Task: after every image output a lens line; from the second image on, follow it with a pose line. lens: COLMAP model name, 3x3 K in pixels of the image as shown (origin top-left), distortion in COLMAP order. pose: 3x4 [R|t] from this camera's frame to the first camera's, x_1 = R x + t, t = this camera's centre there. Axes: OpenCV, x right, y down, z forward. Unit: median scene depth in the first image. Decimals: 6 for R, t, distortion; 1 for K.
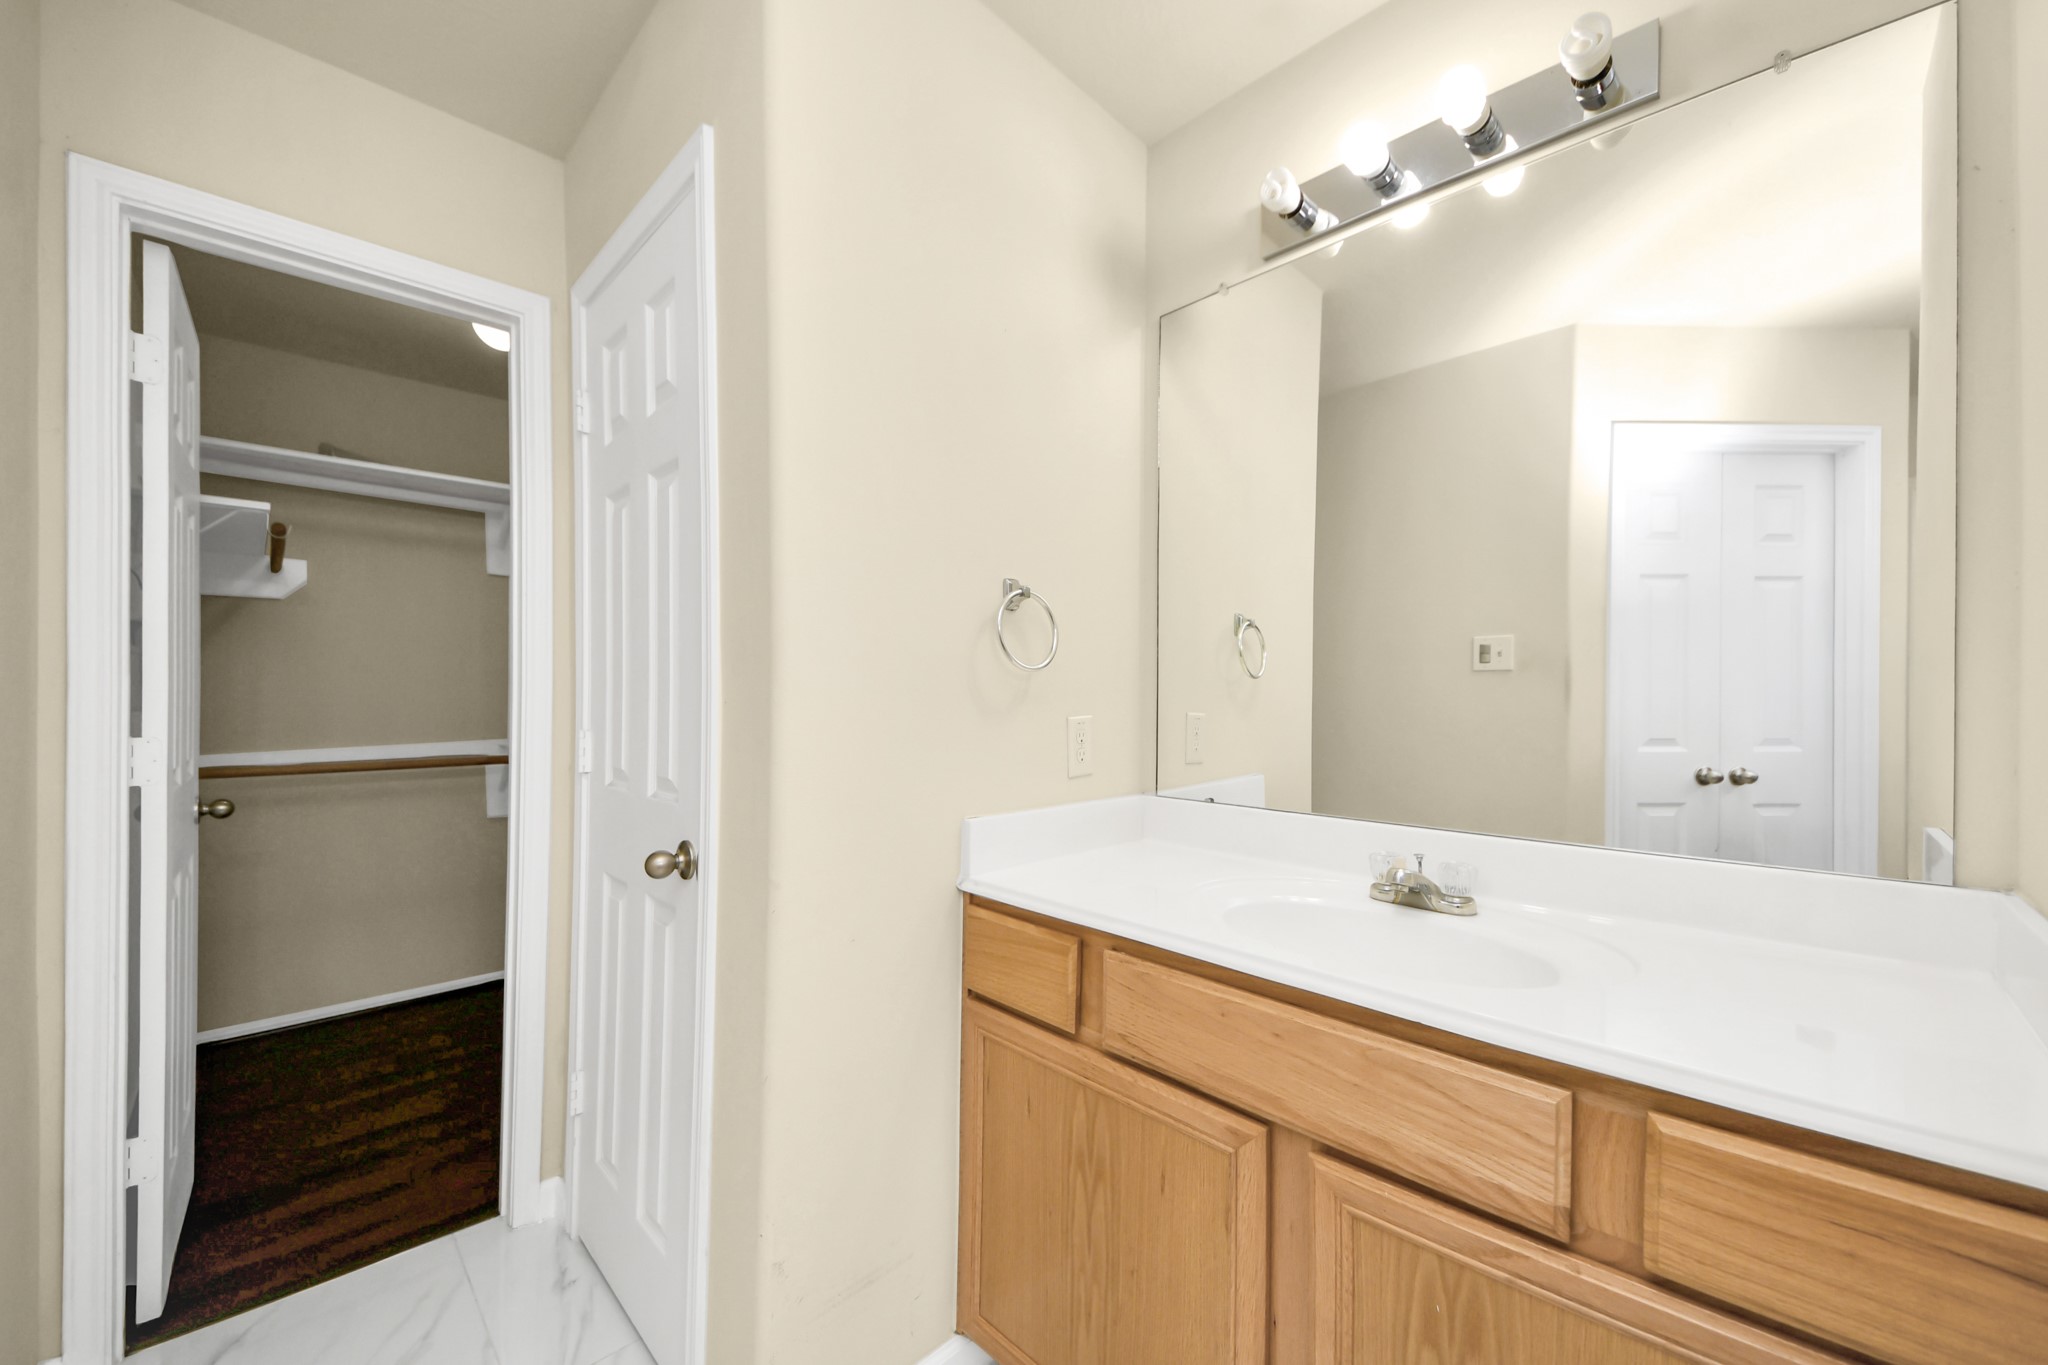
lens RADIAL K [[763.7, 0, 1056.8], [0, 763.7, 686.4], [0, 0, 1]] dist [-0.001237, -0.006708]
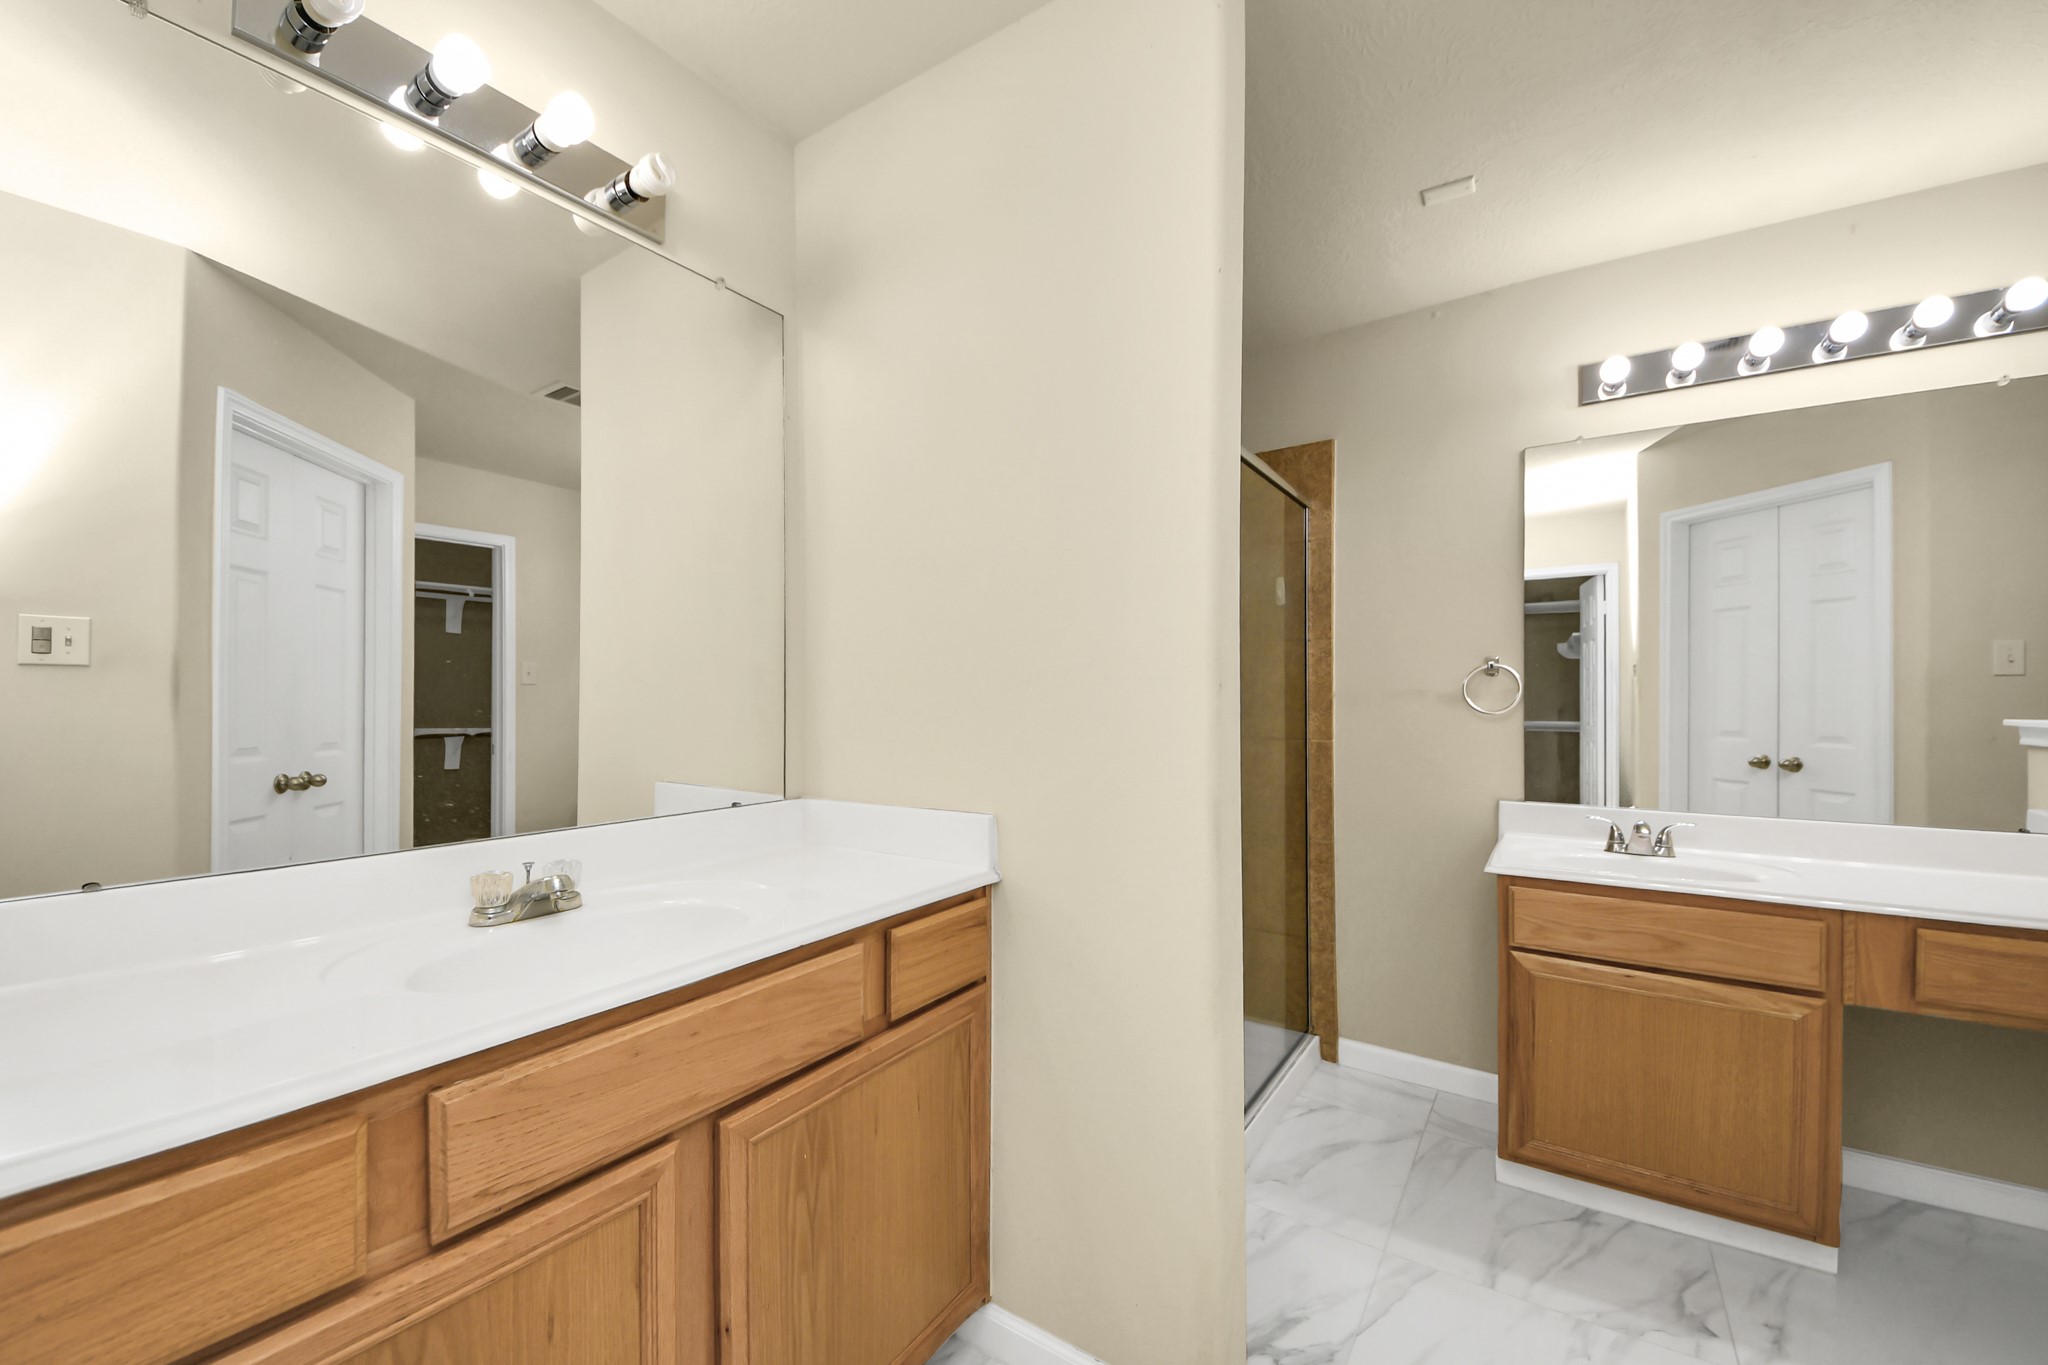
lens RADIAL K [[811.9, 0, 963.6], [0, 811.9, 695.2], [0, 0, 1]] dist [-0.014312, -0.000282]
pose [[-0.127589, 0.001148, 0.991826, -0.651113], [-0.005738, 0.999982, -0.001896, 0.008600], [-0.991811, -0.005933, -0.127580, 0.628706]]
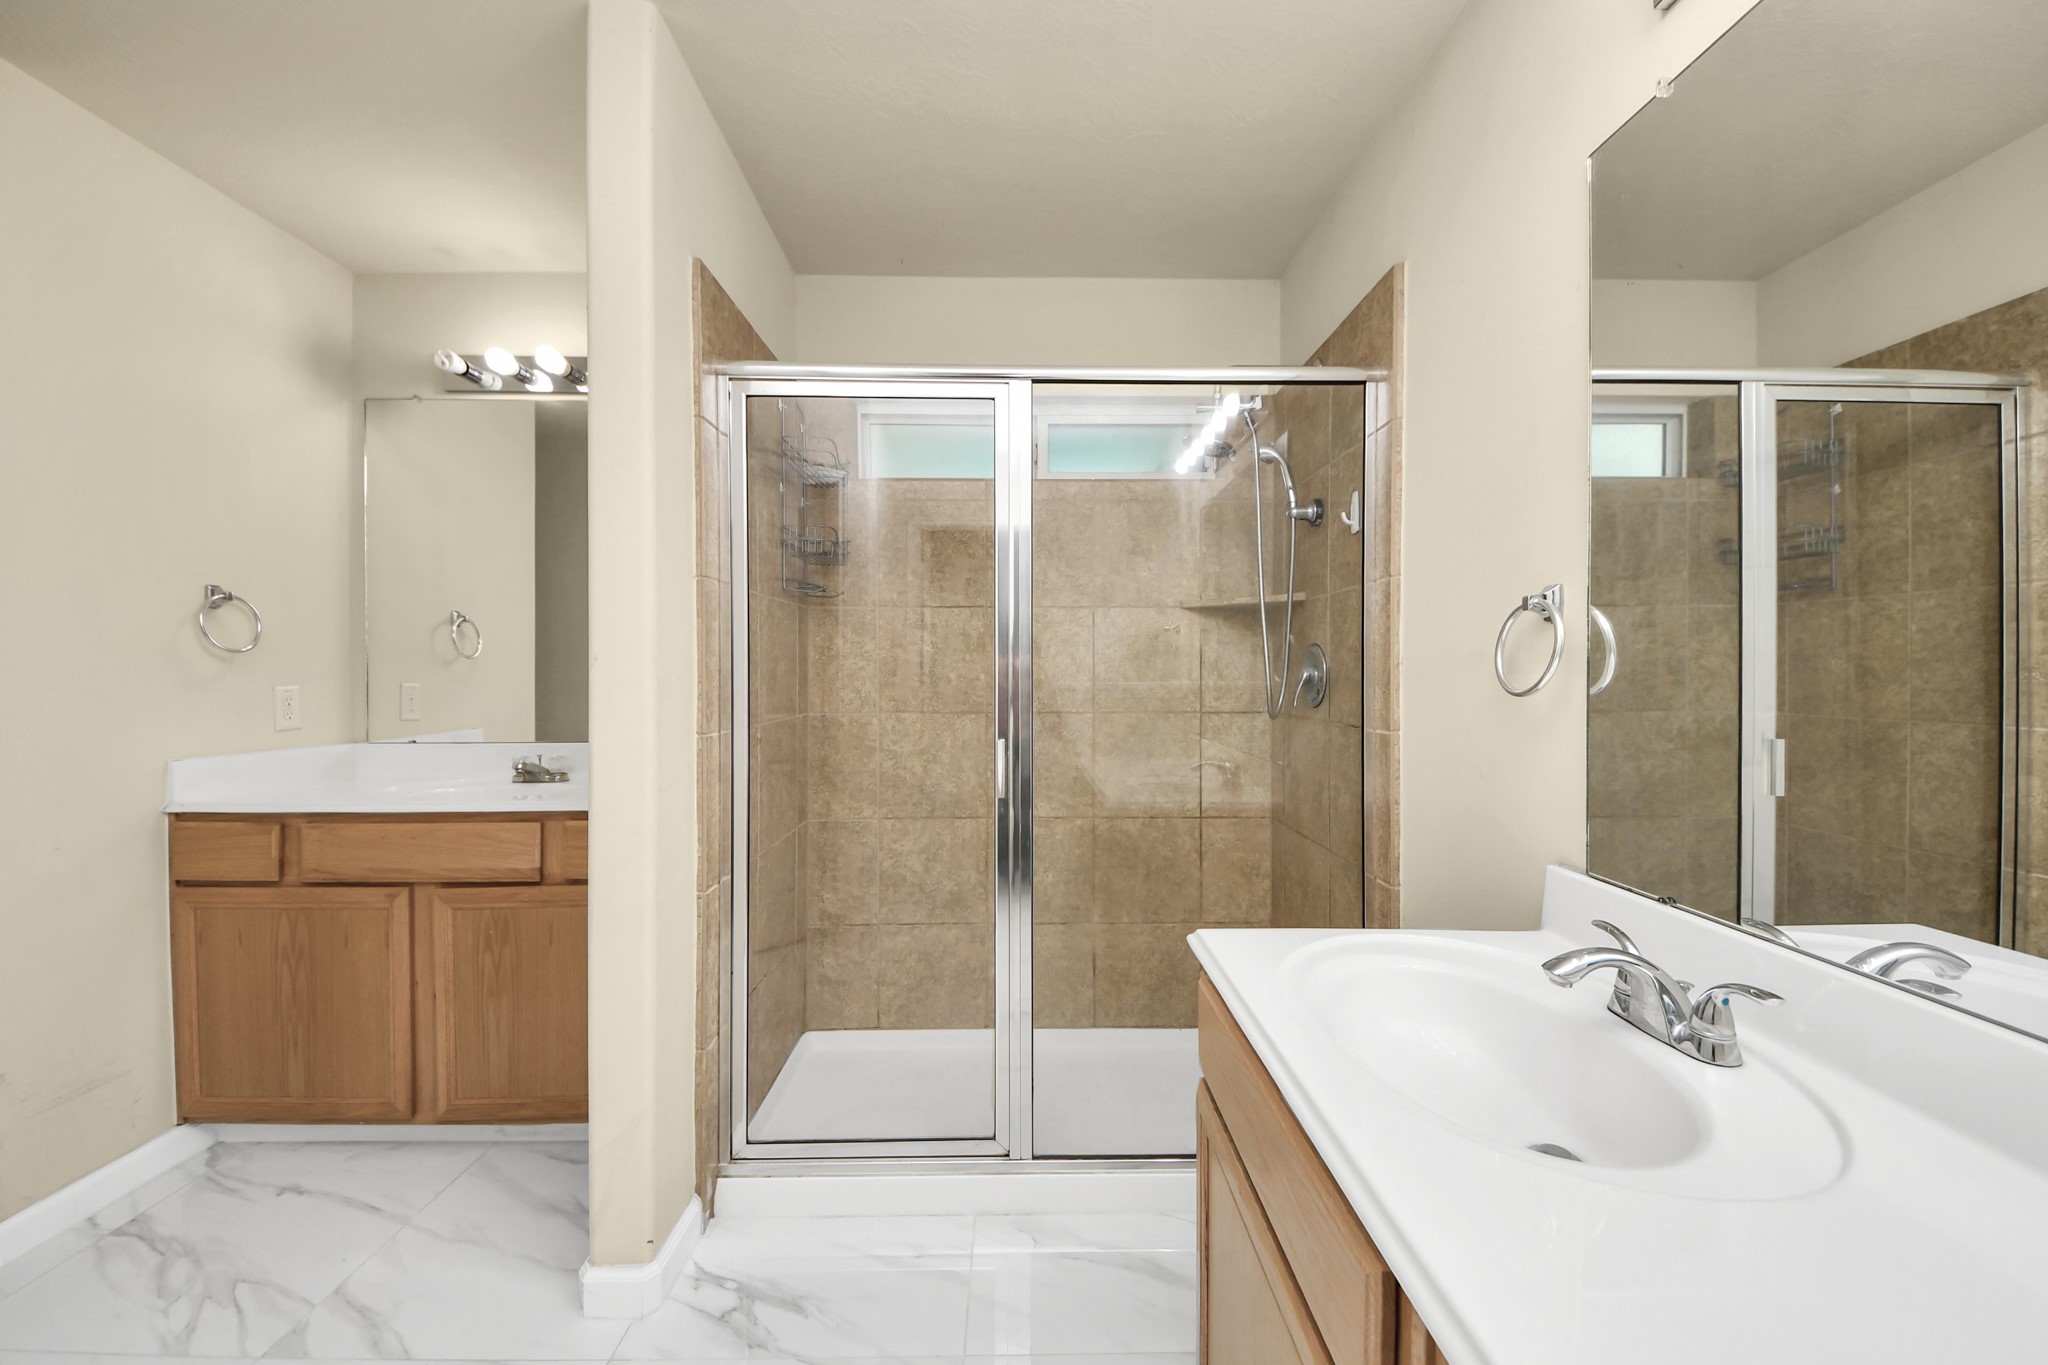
lens RADIAL K [[763.7, 0, 1056.8], [0, 763.7, 686.4], [0, 0, 1]] dist [-0.001237, -0.006708]
pose [[0.707767, -0.018079, 0.706214, 0.067514], [-0.001490, 0.999632, 0.027084, 0.003120], [-0.706444, -0.020222, 0.707480, -1.283476]]
